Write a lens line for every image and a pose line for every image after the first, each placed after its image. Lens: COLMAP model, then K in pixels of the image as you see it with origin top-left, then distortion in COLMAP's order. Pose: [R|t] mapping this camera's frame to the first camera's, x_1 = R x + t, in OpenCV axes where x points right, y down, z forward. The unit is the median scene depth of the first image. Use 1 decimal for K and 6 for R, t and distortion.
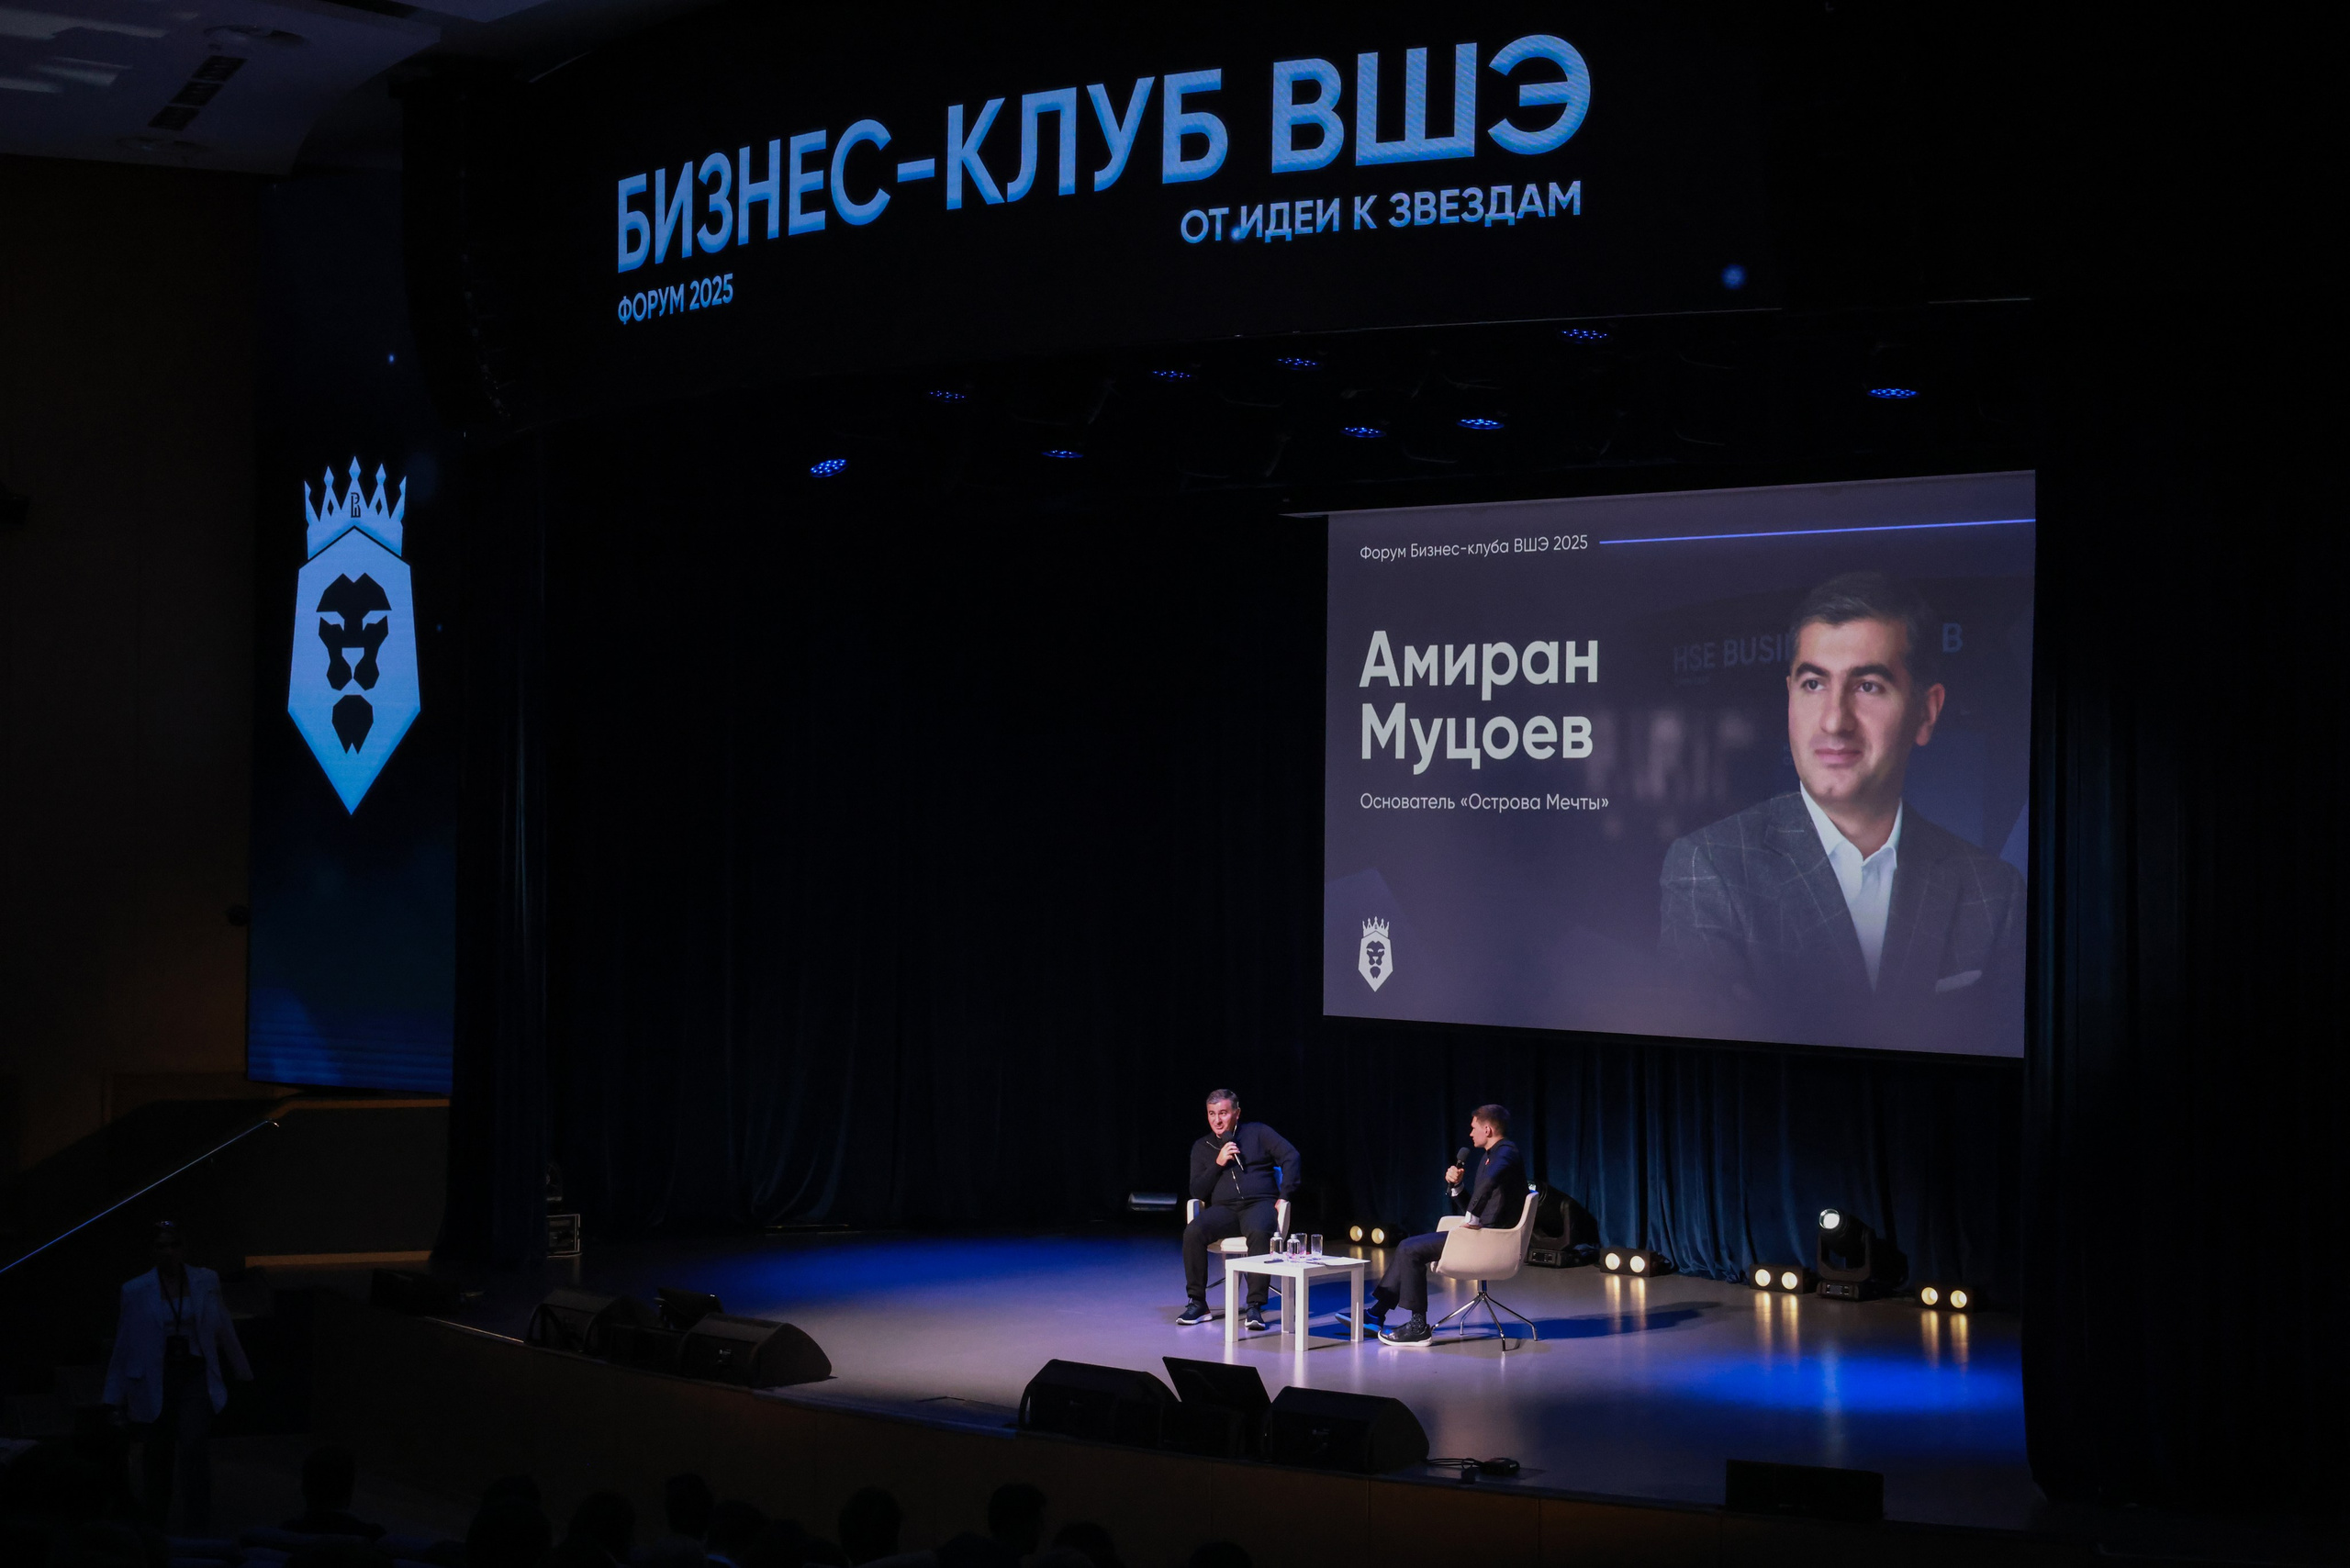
lens RADIAL K [[3779.4, 0, 1191.8], [0, 3779.4, 790.3], [0, 0, 1]] dist [0.184435, 0.032308]
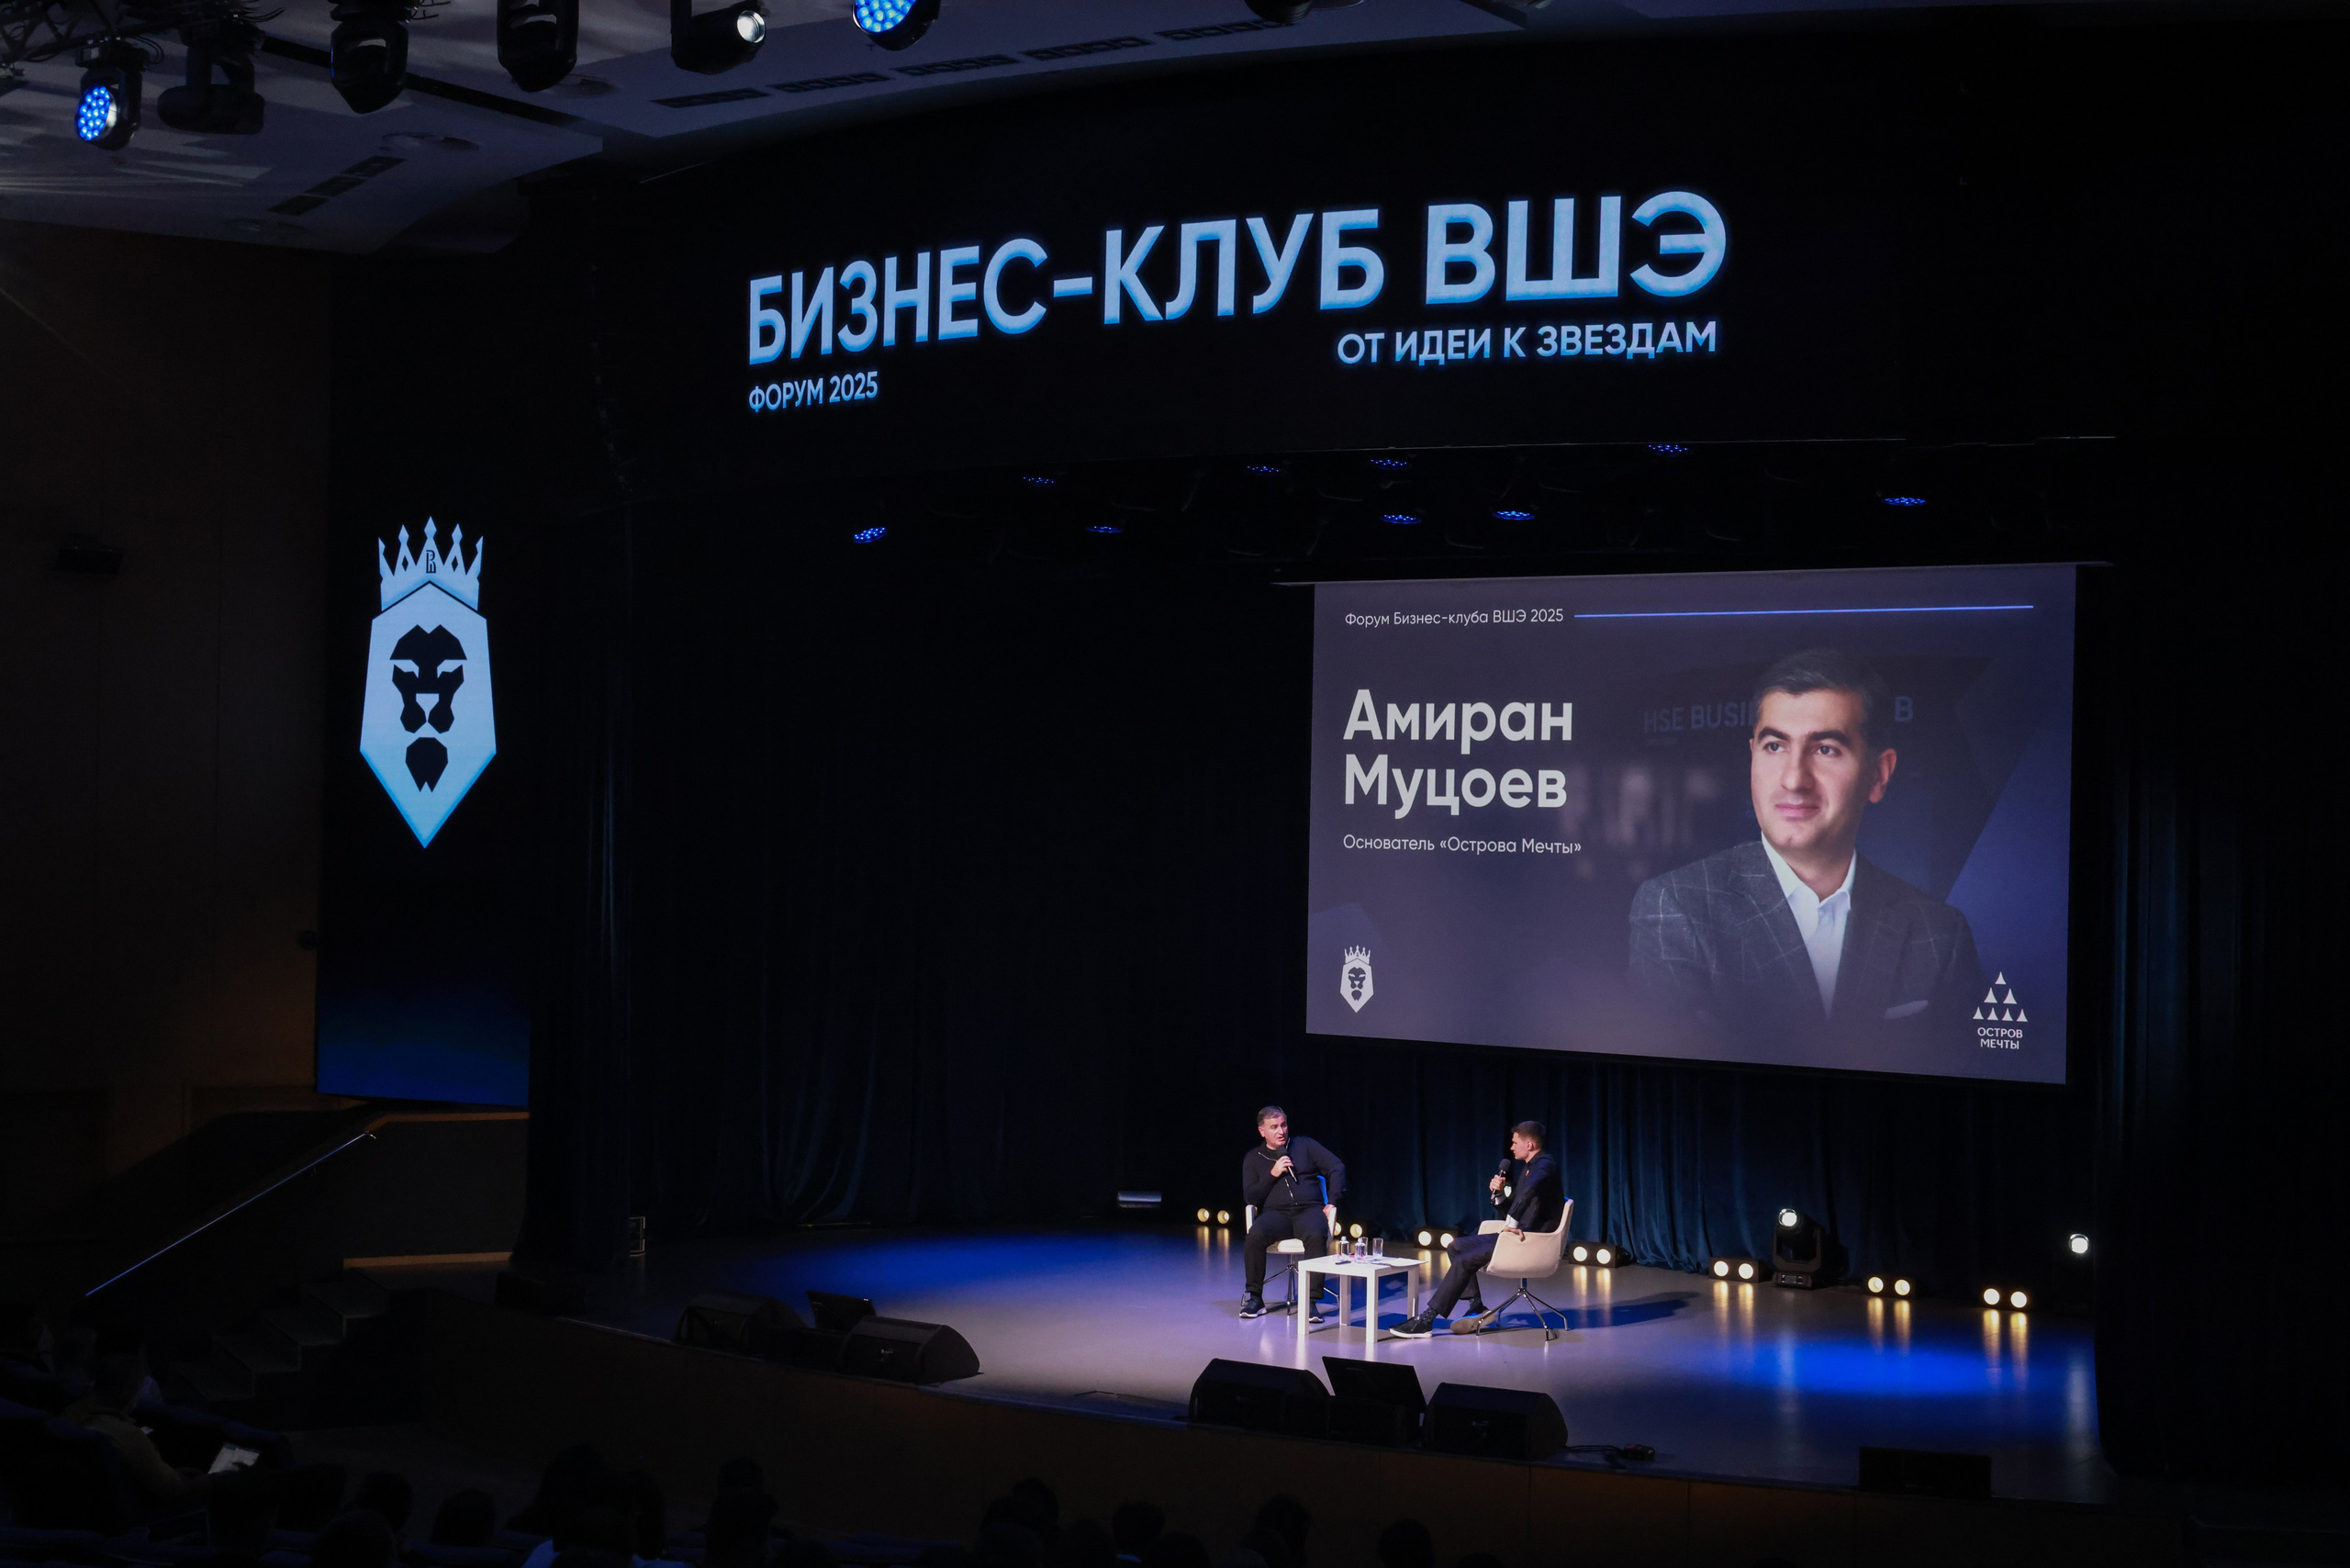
lens RADIAL K [[3473.3, 0, 1237.7], [0, 3473.3, 820.8], [0, 0, 1]] dist [0.173329, -0.074696]
pose [[0.992761, 0.008063, 0.119840, -0.118309], [-0.009427, 0.999897, 0.010825, -0.015262], [-0.119740, -0.011877, 0.992734, -0.015120]]
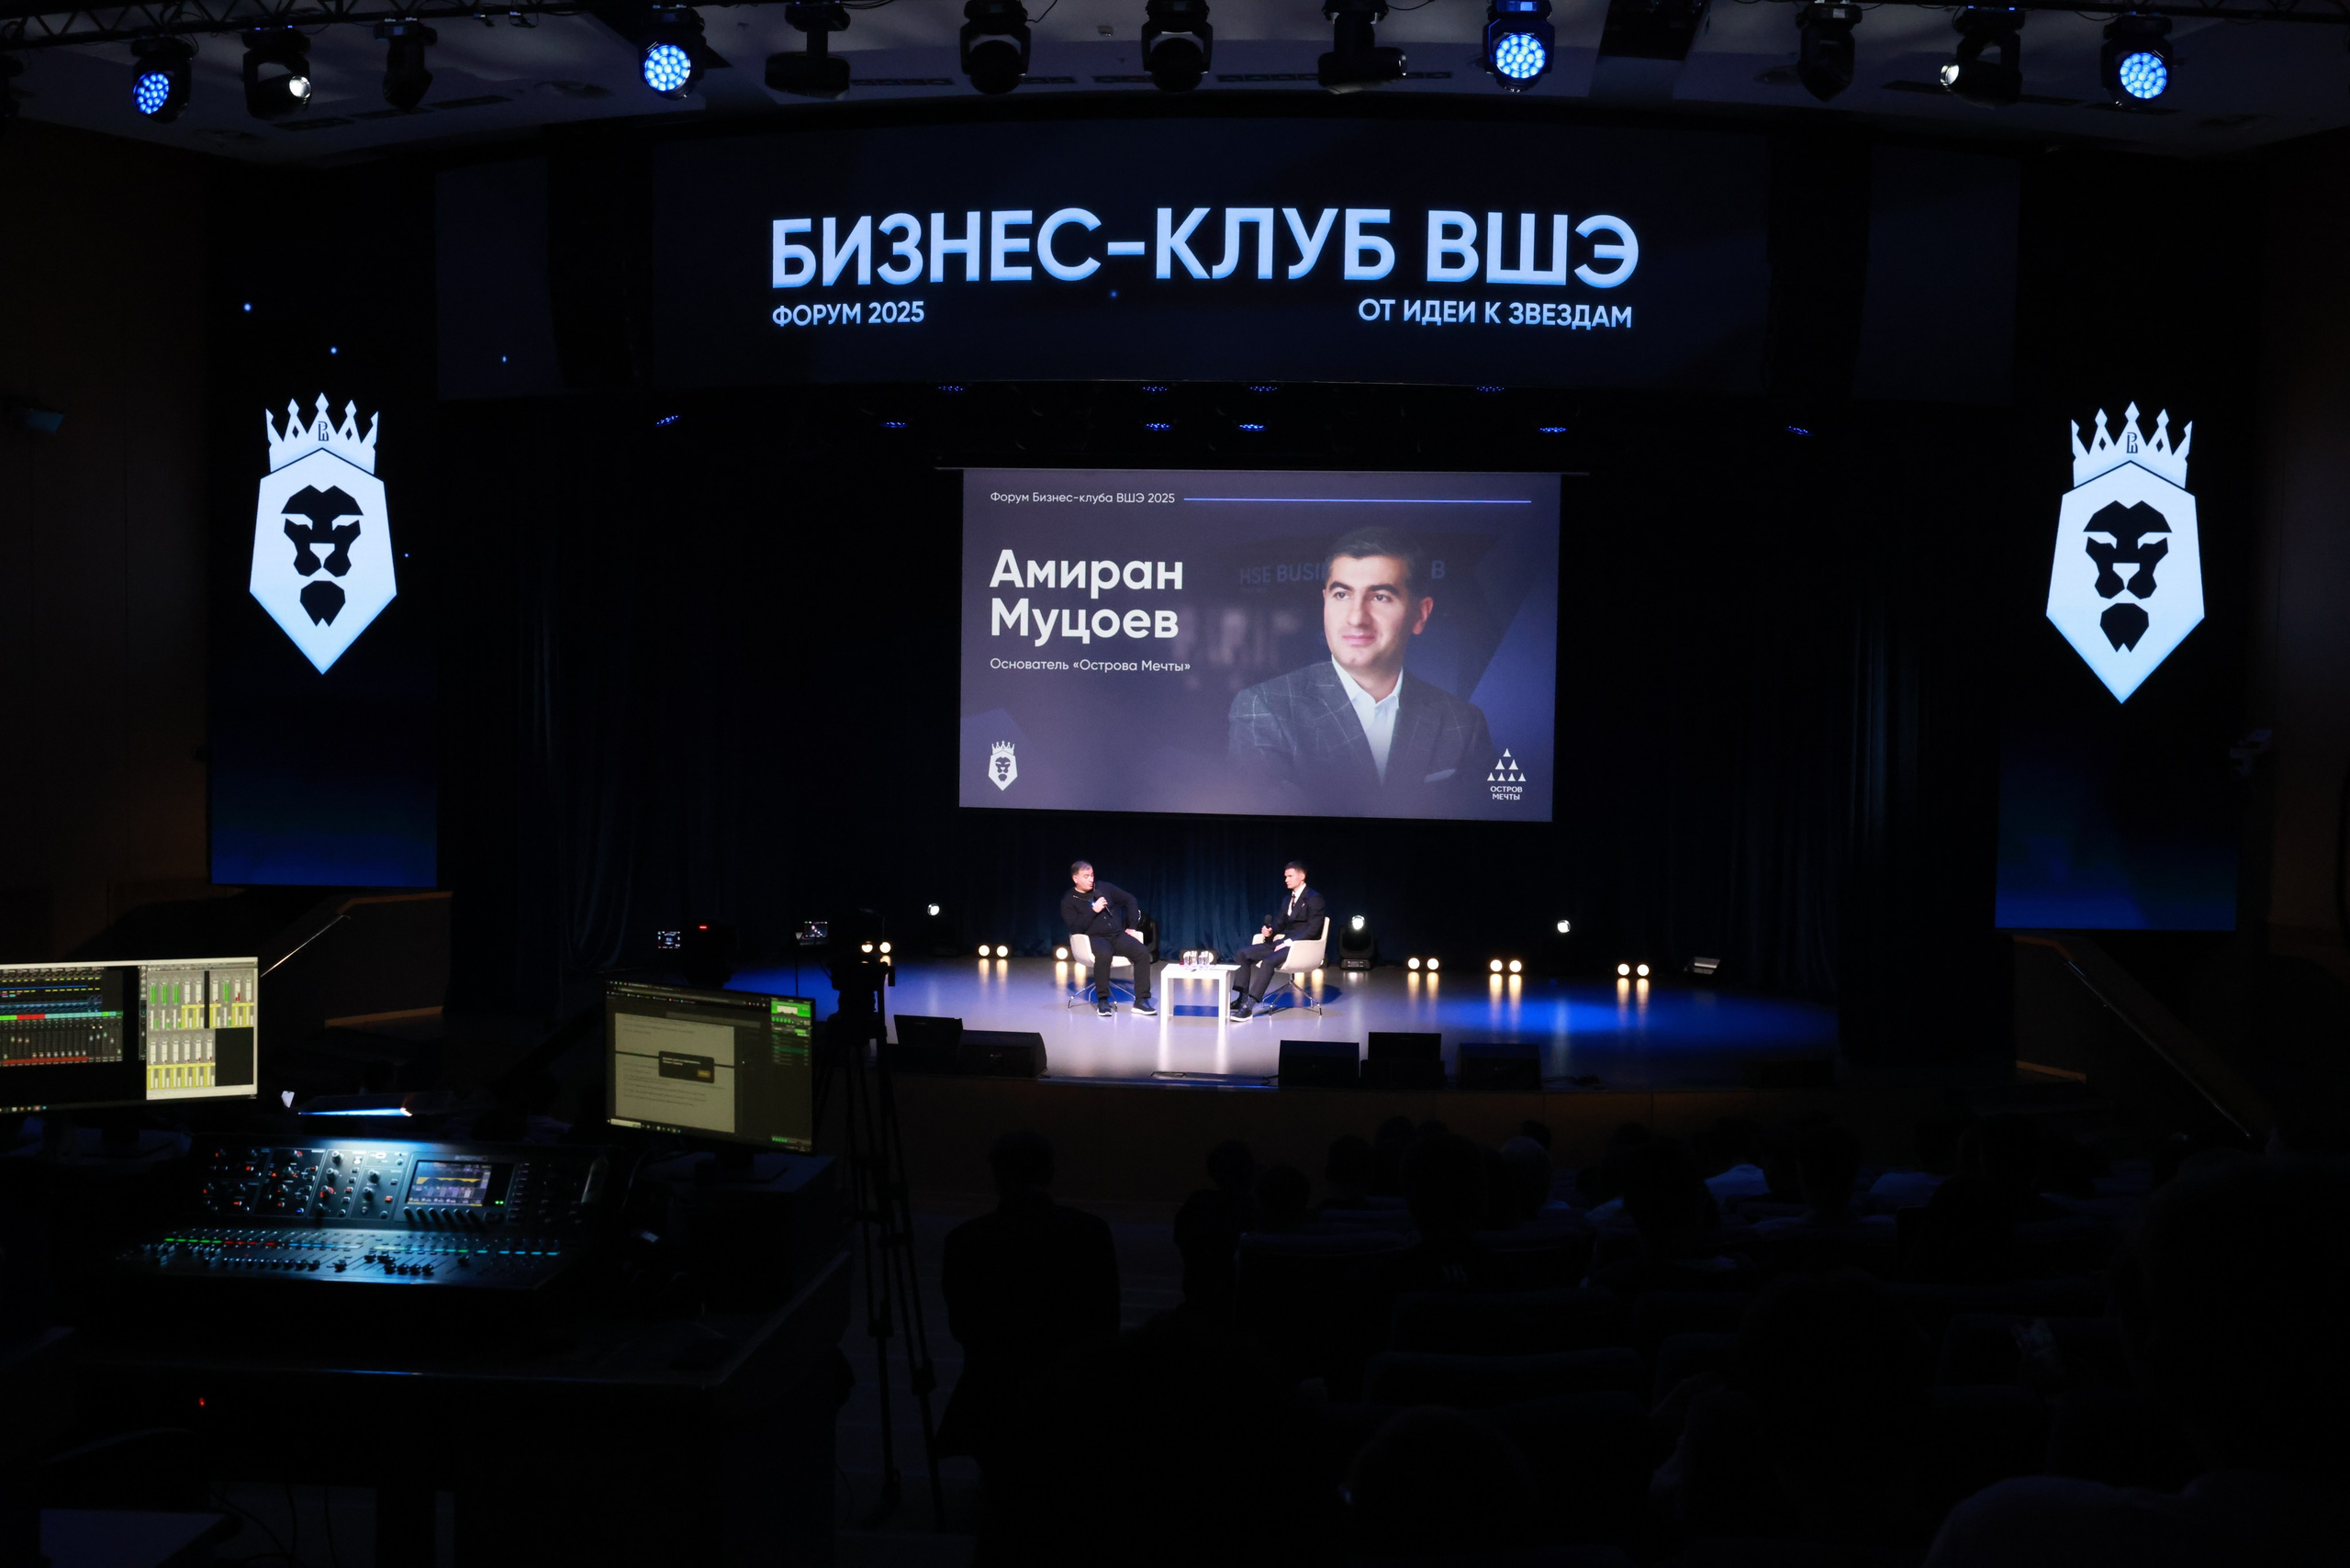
lens RADIAL K [[2603.3, 0, 1186.4], [0, 2603.3, 784.3], [0, 0, 1]] dist [0.064607, 0.000613]
pose [[0.825974, -0.026724, 0.563074, -0.511038], [-0.010188, 0.998005, 0.062312, -0.015590], [-0.563615, -0.057205, 0.824054, 0.114405]]
